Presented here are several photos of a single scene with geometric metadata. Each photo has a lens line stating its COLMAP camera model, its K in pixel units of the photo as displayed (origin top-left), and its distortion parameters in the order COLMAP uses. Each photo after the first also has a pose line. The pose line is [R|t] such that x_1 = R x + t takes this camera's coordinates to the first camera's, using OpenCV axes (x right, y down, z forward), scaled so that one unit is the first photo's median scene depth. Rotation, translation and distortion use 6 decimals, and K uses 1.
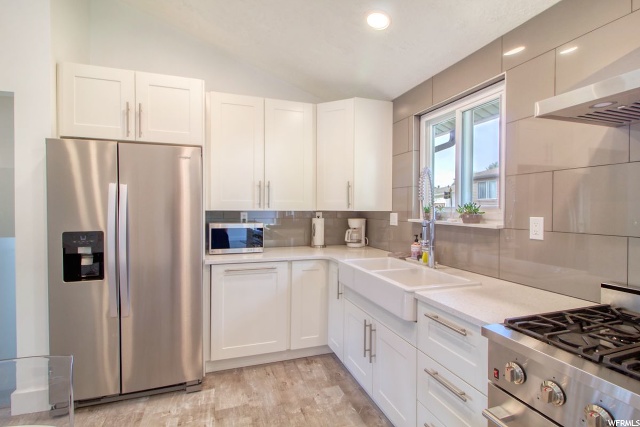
lens RADIAL K [[306.6, 0, 320.0], [0, 306.6, 213.5], [0, 0, 1]] dist [0.002167, 0.000406]
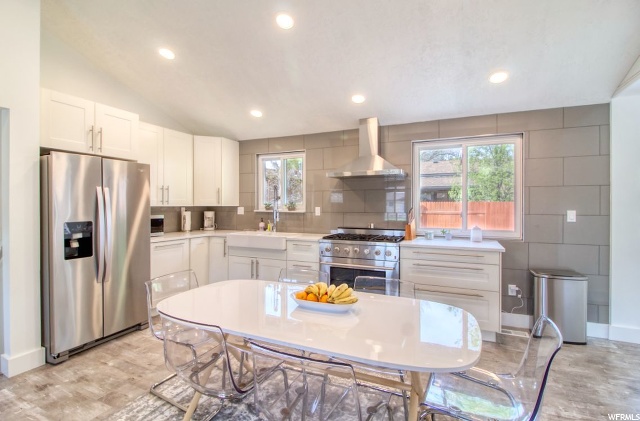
lens RADIAL K [[299.6, 0, 320.0], [0, 299.6, 210.5], [0, 0, 1]] dist [-0.000218, -0.000058]
pose [[0.679469, -0.016776, 0.733512, -0.828931], [0.014784, 0.999849, 0.009172, 0.009886], [-0.733555, 0.004612, 0.679614, -0.560613]]
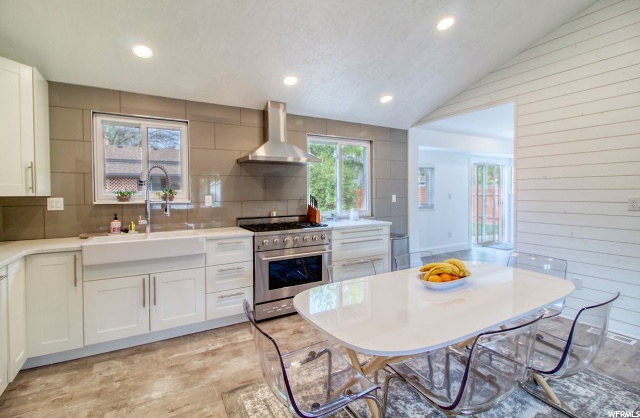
lens RADIAL K [[298.3, 0, 320.2], [0, 298.3, 200.7], [0, 0, 1]] dist [-0.037326, -0.000039]
pose [[-0.208046, -0.030156, 0.977654, -1.014701], [0.023111, 0.999094, 0.035735, -0.006695], [-0.977846, 0.030029, -0.207160, 0.434677]]
